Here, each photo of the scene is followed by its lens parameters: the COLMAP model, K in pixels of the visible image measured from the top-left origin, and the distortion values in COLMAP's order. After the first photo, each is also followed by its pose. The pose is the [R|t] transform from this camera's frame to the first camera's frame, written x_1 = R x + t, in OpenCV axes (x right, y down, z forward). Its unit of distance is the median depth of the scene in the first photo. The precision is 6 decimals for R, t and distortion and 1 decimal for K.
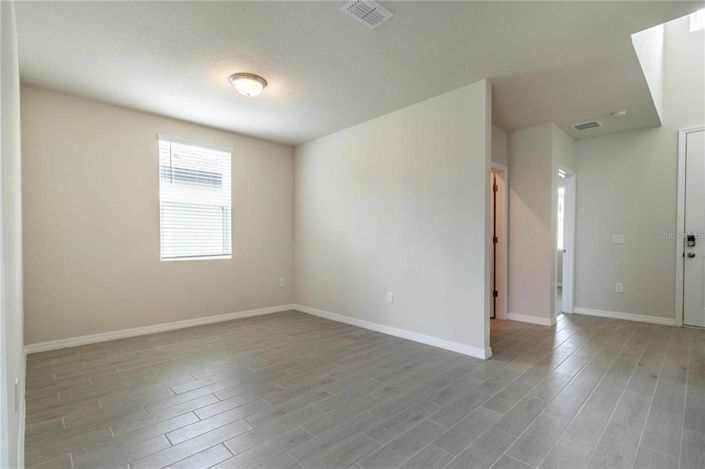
lens RADIAL K [[335.7, 0, 351.8], [0, 335.7, 245.0], [0, 0, 1]] dist [0.007678, 0.000985]
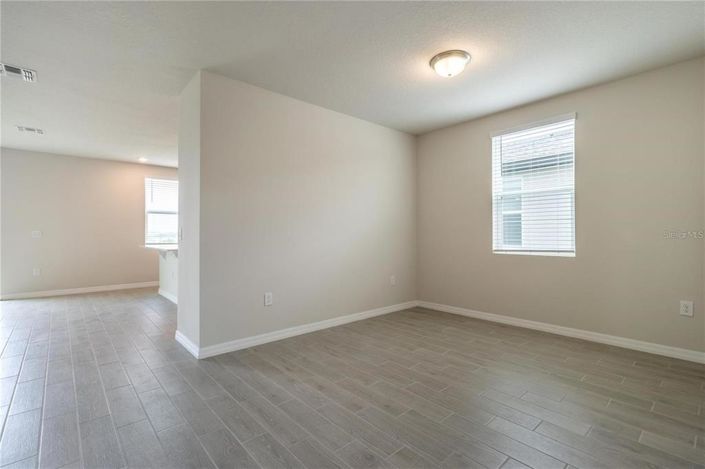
lens RADIAL K [[335.7, 0, 359.8], [0, 335.7, 230.5], [0, 0, 1]] dist [0.007678, 0.000985]
pose [[-0.039214, -0.011110, -0.999169, 0.481723], [-0.009118, 0.999901, -0.010760, -0.007759], [0.999189, 0.008688, -0.039311, 0.620759]]
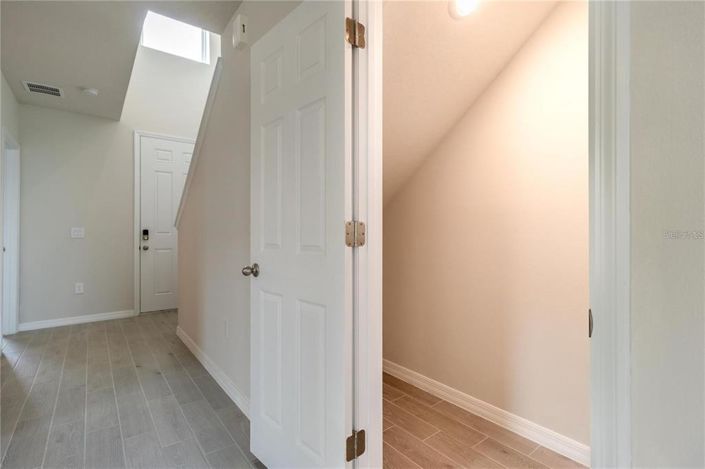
lens RADIAL K [[335.7, 0, 352.8], [0, 335.7, 232.9], [0, 0, 1]] dist [0.007678, 0.000985]
pose [[0.105376, 0.002043, 0.994430, -0.015411], [0.015618, 0.999871, -0.003709, -0.004324], [-0.994310, 0.015921, 0.105330, 0.222571]]
